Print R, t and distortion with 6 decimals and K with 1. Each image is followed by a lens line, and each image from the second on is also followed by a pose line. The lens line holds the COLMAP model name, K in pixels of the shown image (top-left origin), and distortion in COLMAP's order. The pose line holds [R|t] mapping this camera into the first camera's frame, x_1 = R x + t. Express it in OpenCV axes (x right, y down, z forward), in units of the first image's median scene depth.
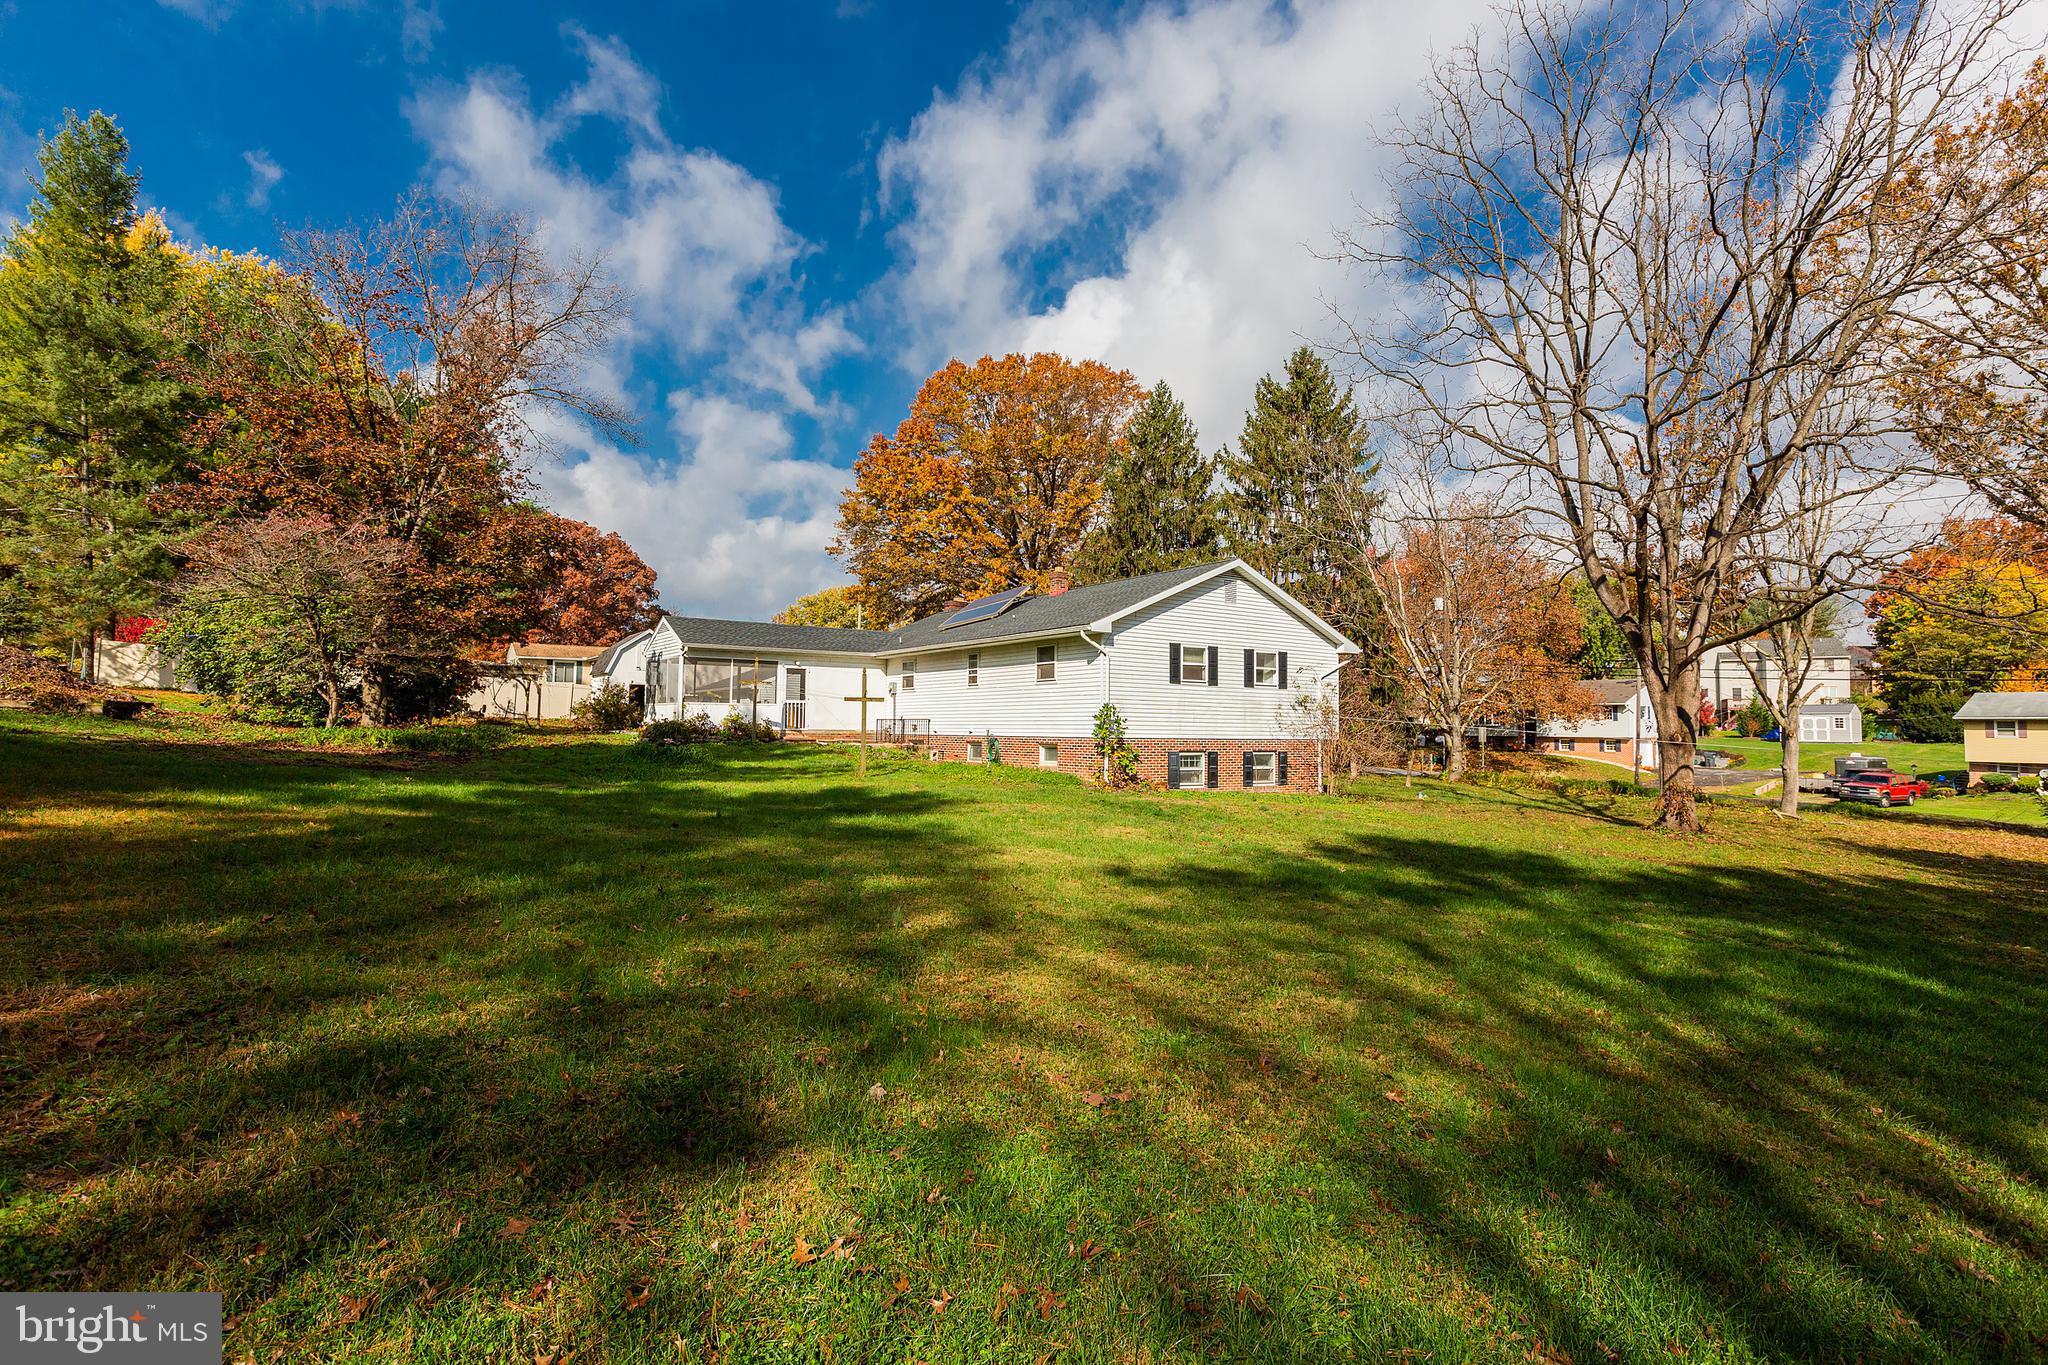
lens RADIAL K [[1015.6, 0, 1017.5], [0, 1015.6, 689.5], [0, 0, 1]] dist [0.002645, 0.000012]
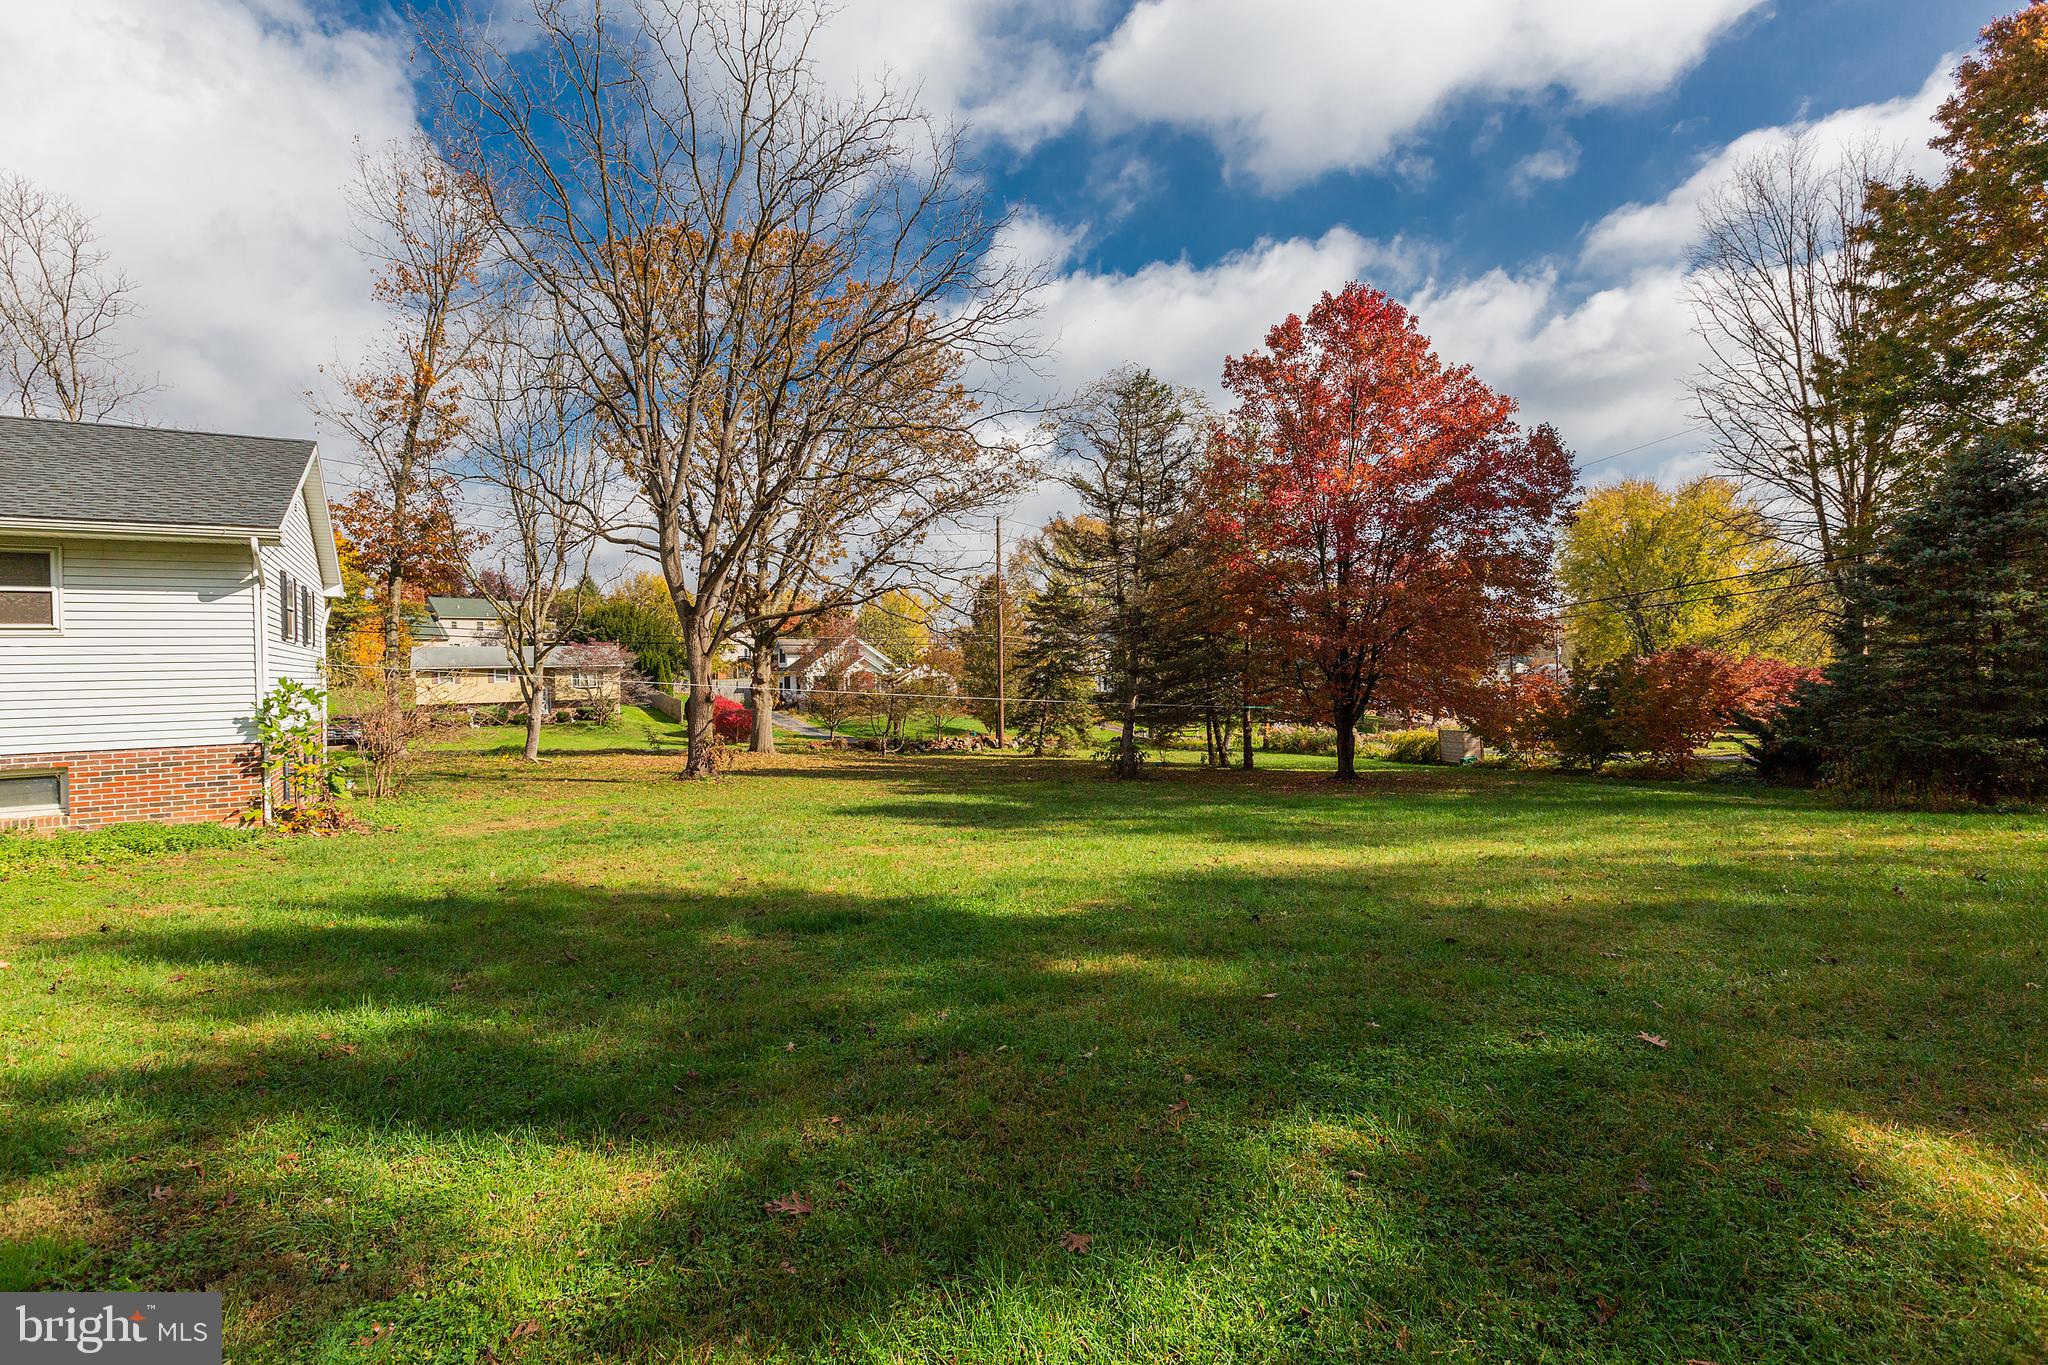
lens RADIAL K [[1002.3, 0, 1010.8], [0, 1002.3, 680.5], [0, 0, 1]] dist [-0.004266, -0.001197]
pose [[0.005014, -0.026529, 0.999635, -0.311729], [-0.020637, 0.999432, 0.026627, -0.004951], [-0.999774, -0.020763, 0.004464, 0.431729]]
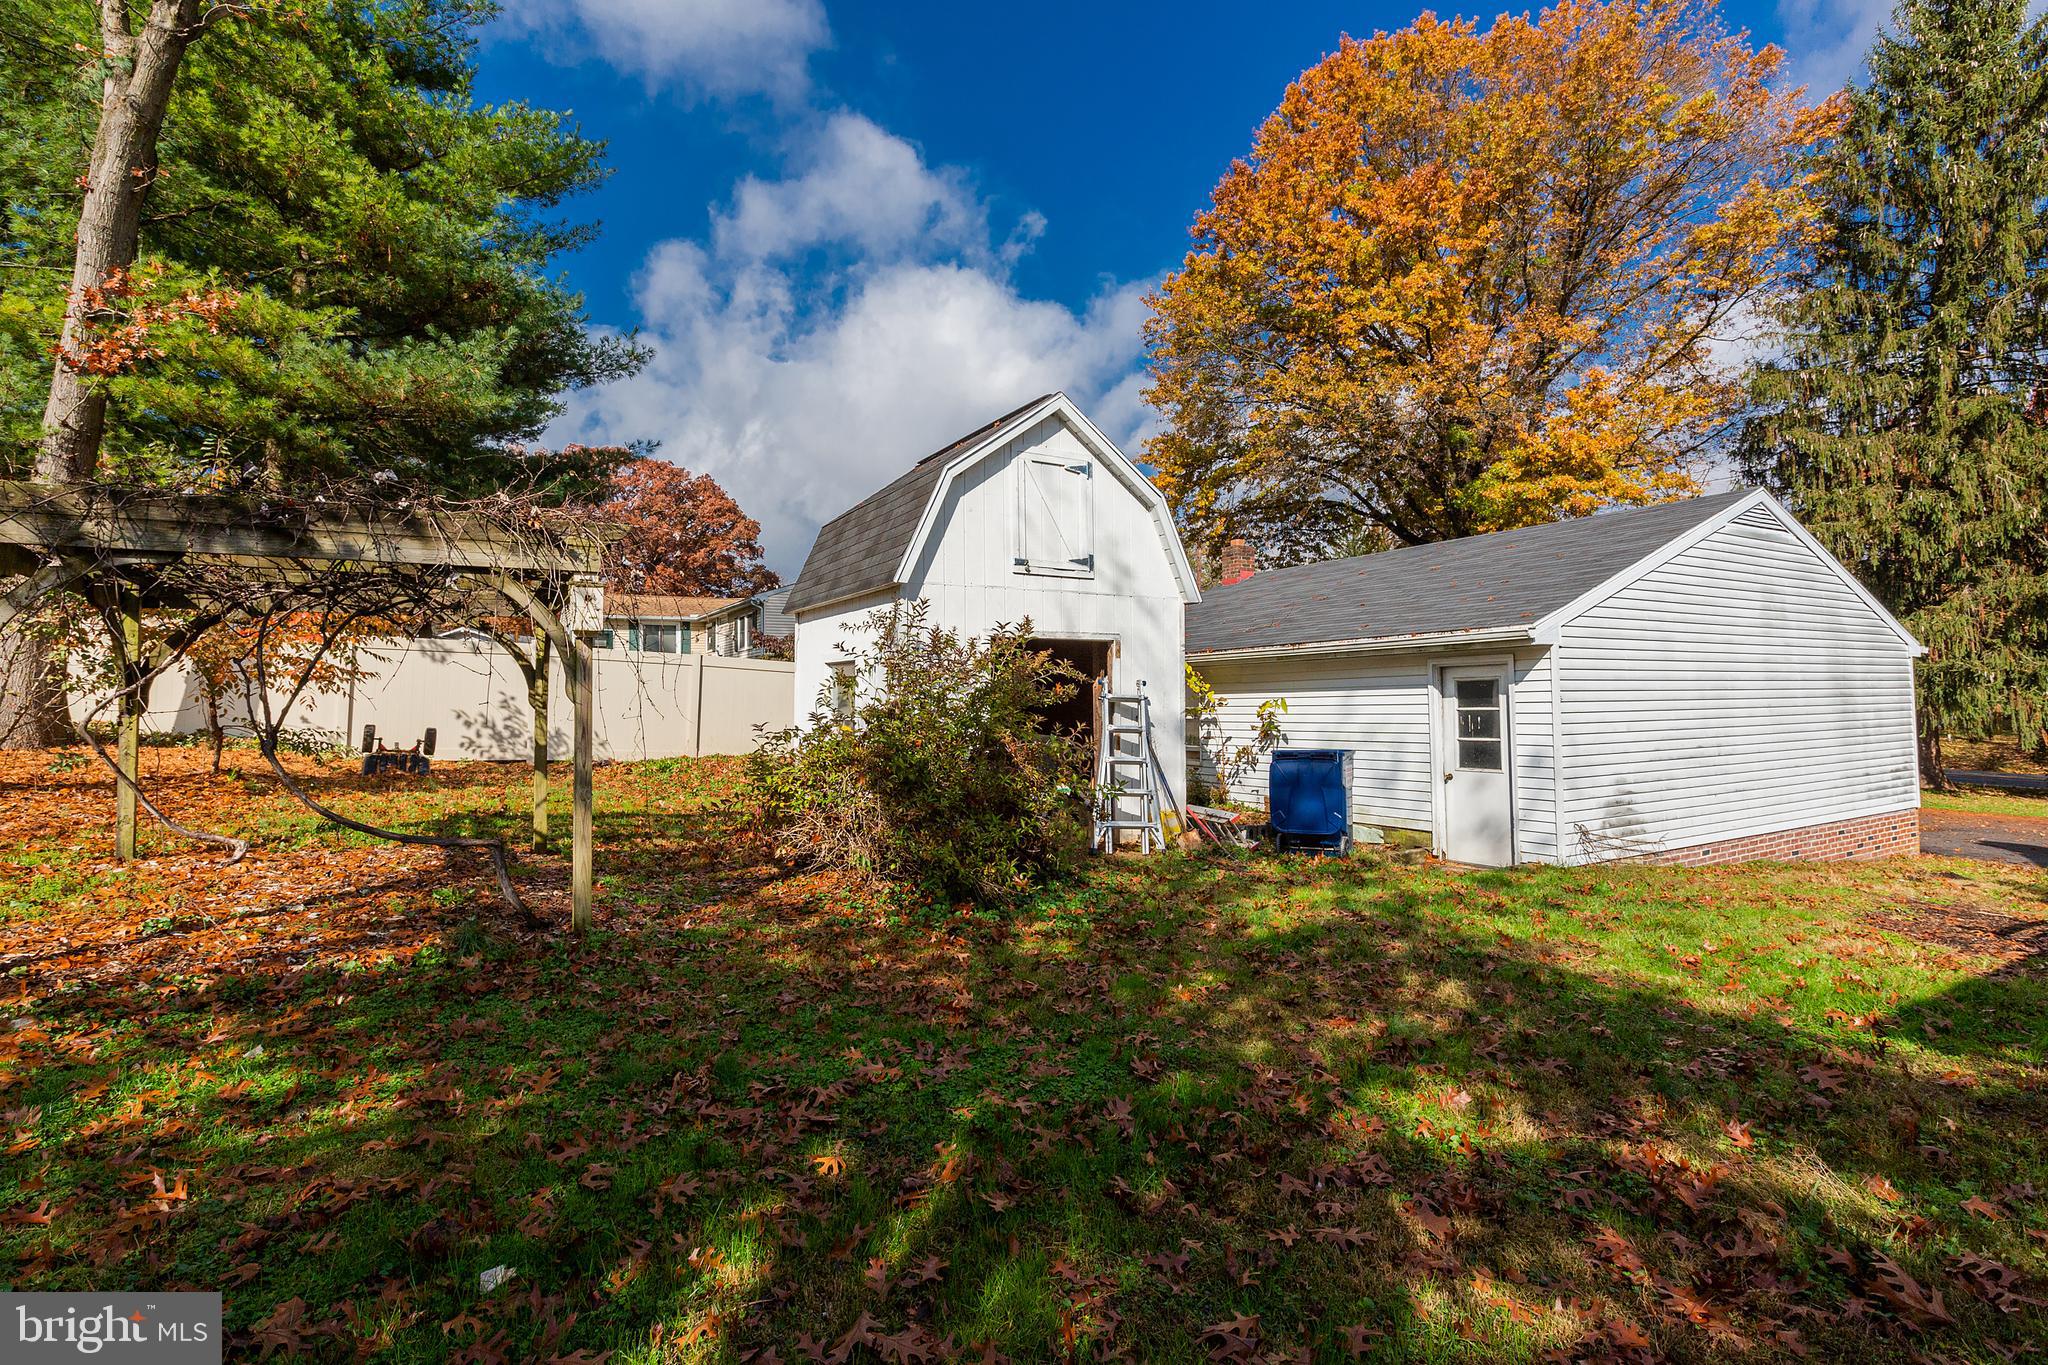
lens RADIAL K [[1002.3, 0, 1010.8], [0, 1002.3, 680.5], [0, 0, 1]] dist [-0.004266, -0.001197]
pose [[0.997150, -0.025678, -0.070937, -0.452068], [0.026813, 0.999526, 0.015100, 0.001511], [0.070516, -0.016959, 0.997366, 0.977009]]
